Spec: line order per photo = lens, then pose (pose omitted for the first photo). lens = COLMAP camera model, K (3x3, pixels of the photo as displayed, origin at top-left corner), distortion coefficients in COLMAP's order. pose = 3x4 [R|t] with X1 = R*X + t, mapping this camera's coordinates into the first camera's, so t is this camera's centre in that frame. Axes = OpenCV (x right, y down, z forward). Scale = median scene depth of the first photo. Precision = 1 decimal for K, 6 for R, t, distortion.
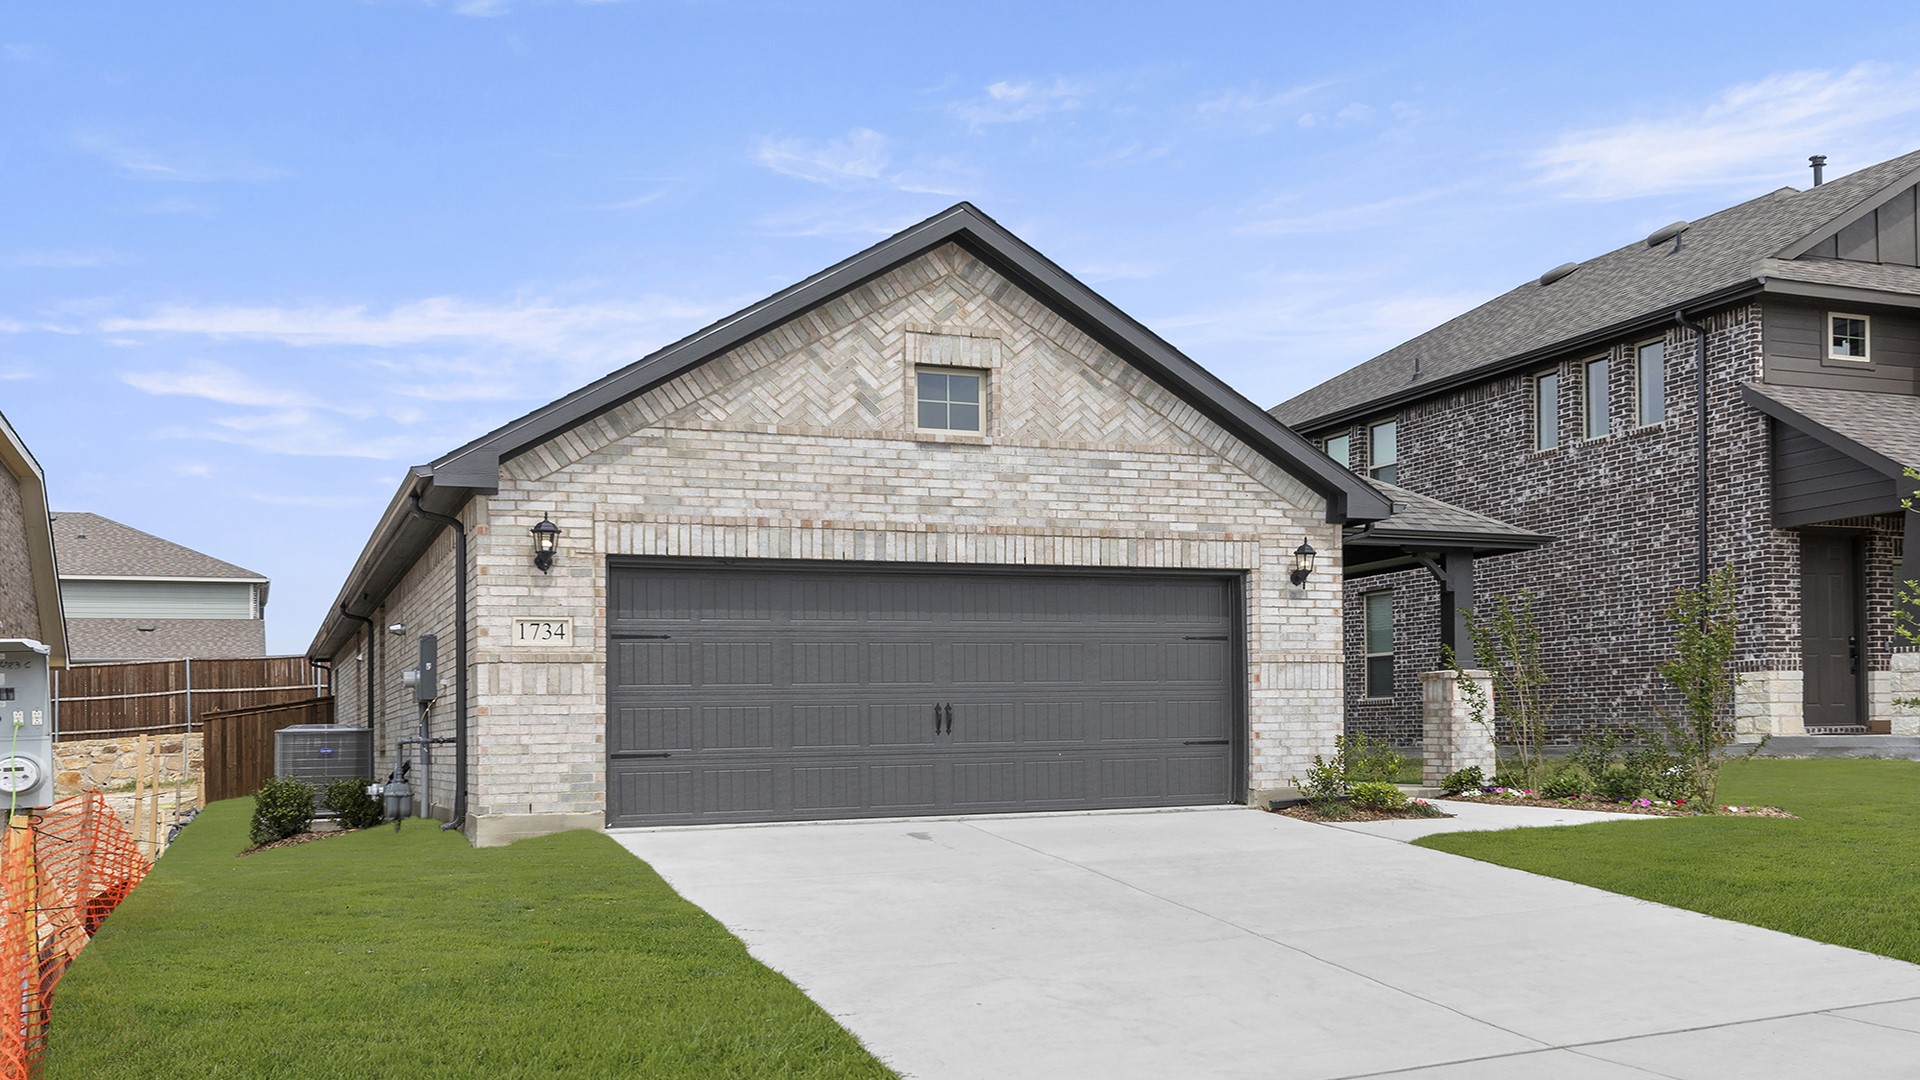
lens RADIAL K [[1567.0, 0, 954.6], [0, 1567.0, 578.4], [0, 0, 1]] dist [0.025206, 0.000613]
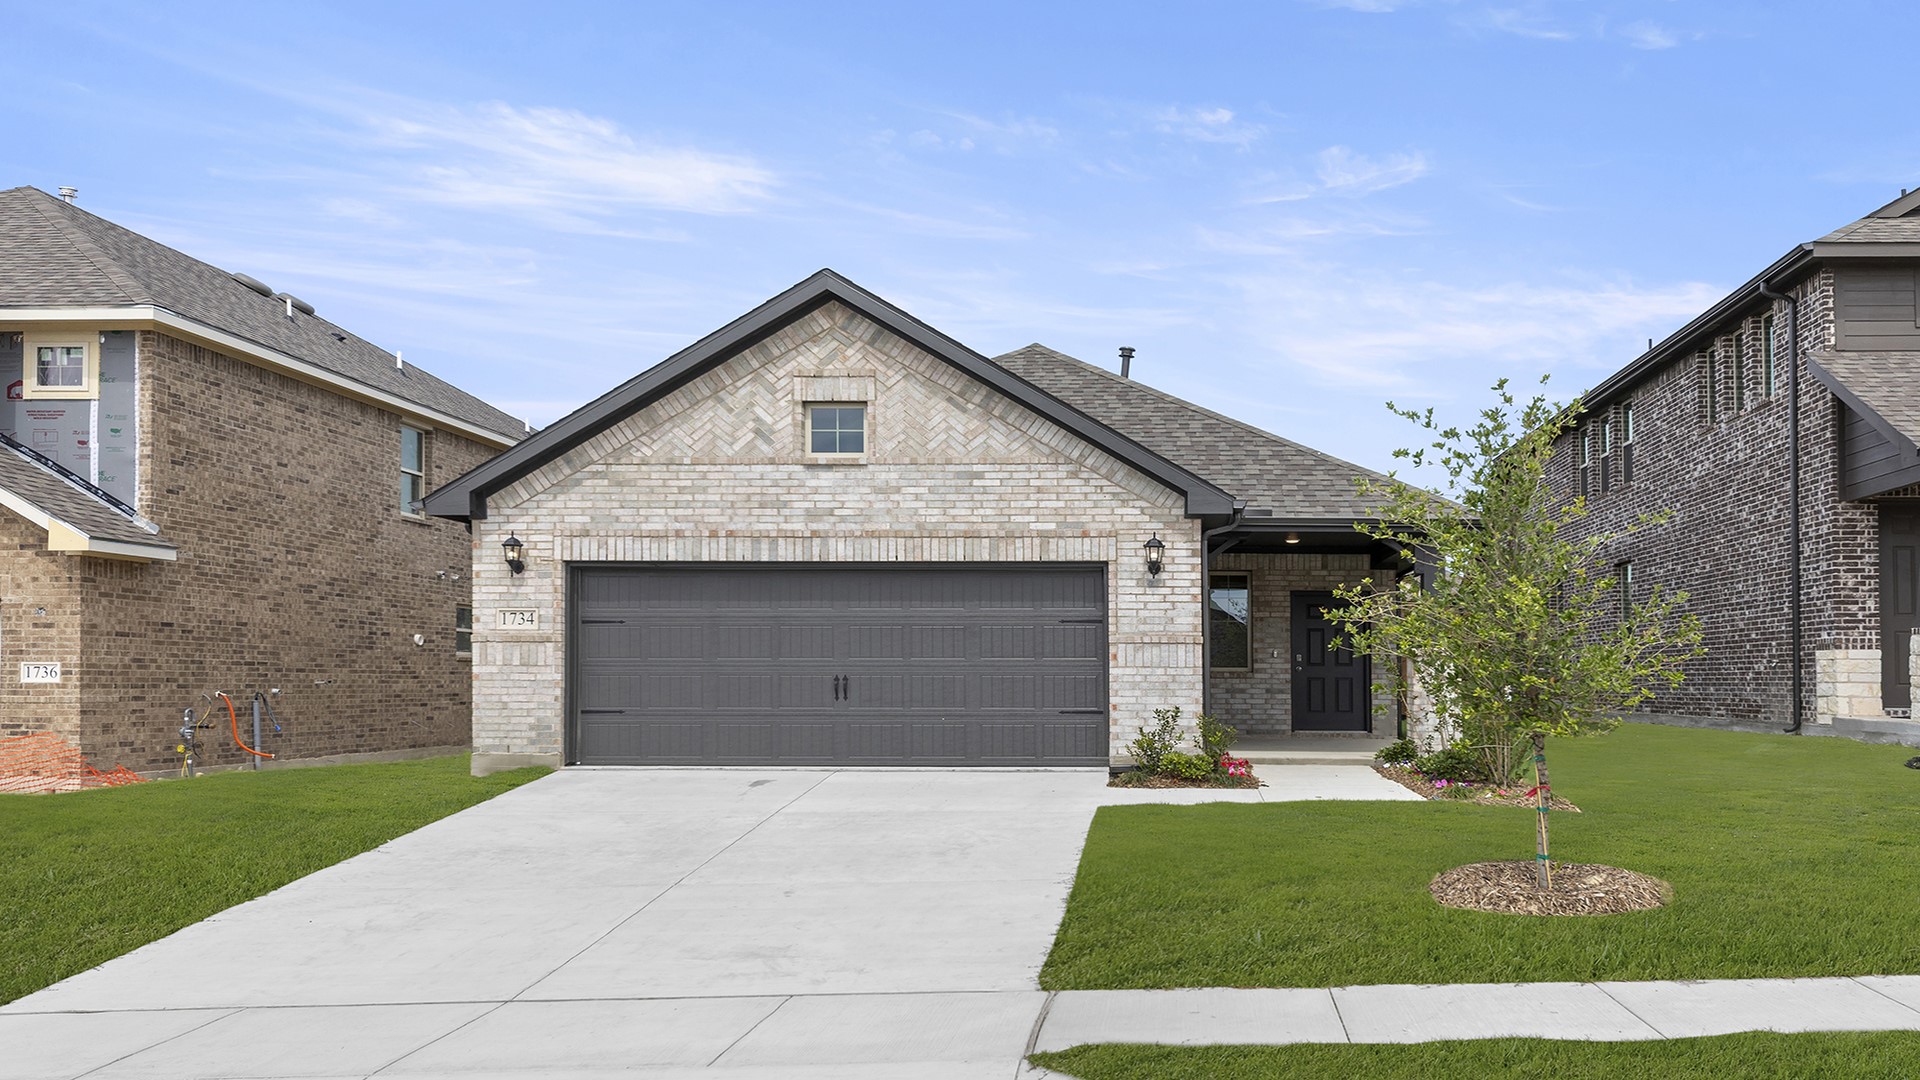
lens RADIAL K [[1321.8, 0, 949.0], [0, 1321.8, 551.4], [0, 0, 1]] dist [0.008555, 0.002144]
pose [[0.929759, -0.017842, -0.367737, 0.460454], [0.018089, 0.999833, -0.002776, -0.013211], [0.367725, -0.004071, 0.929926, 0.067353]]
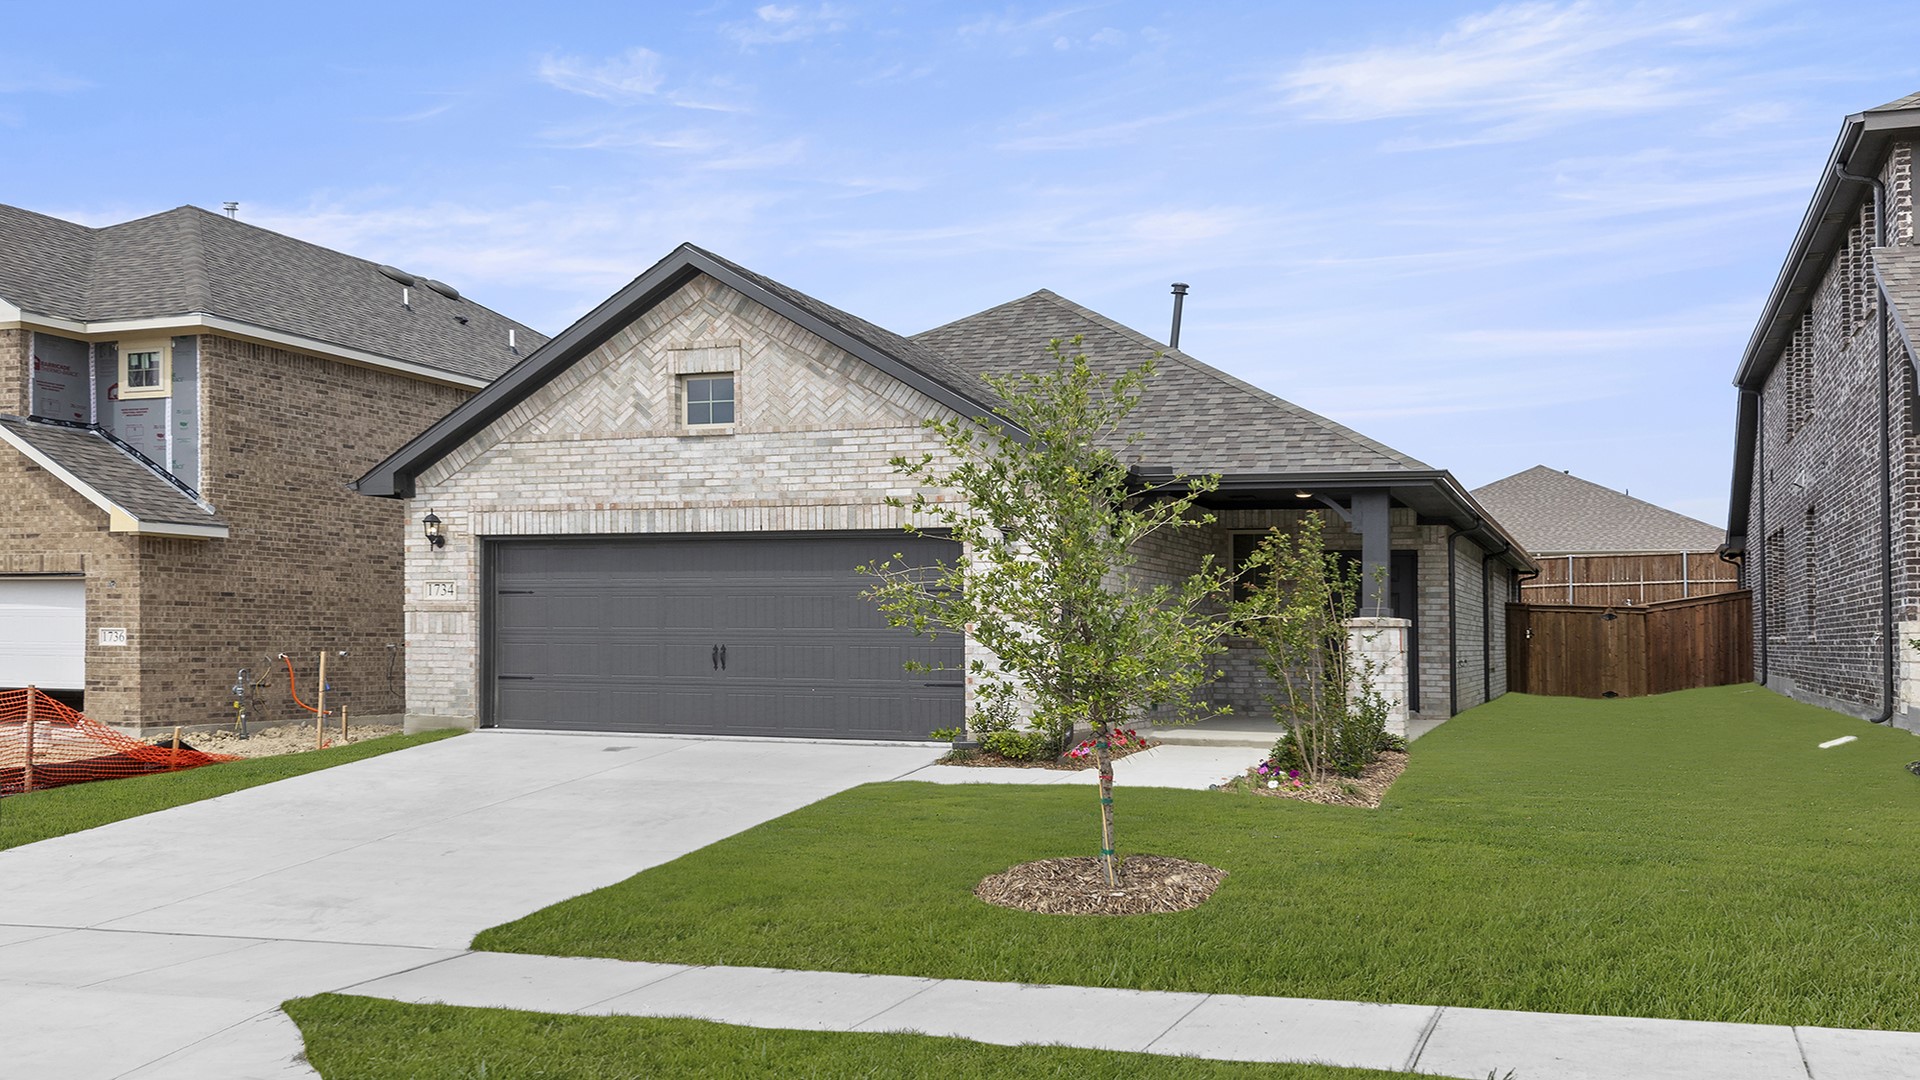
lens RADIAL K [[1435.5, 0, 908.3], [0, 1435.5, 509.5], [0, 0, 1]] dist [0.005185, 0.015756]
pose [[0.784165, -0.032941, -0.619677, 0.822403], [0.038295, 0.999256, -0.004659, -0.016126], [0.619370, -0.020077, 0.784843, 0.206283]]
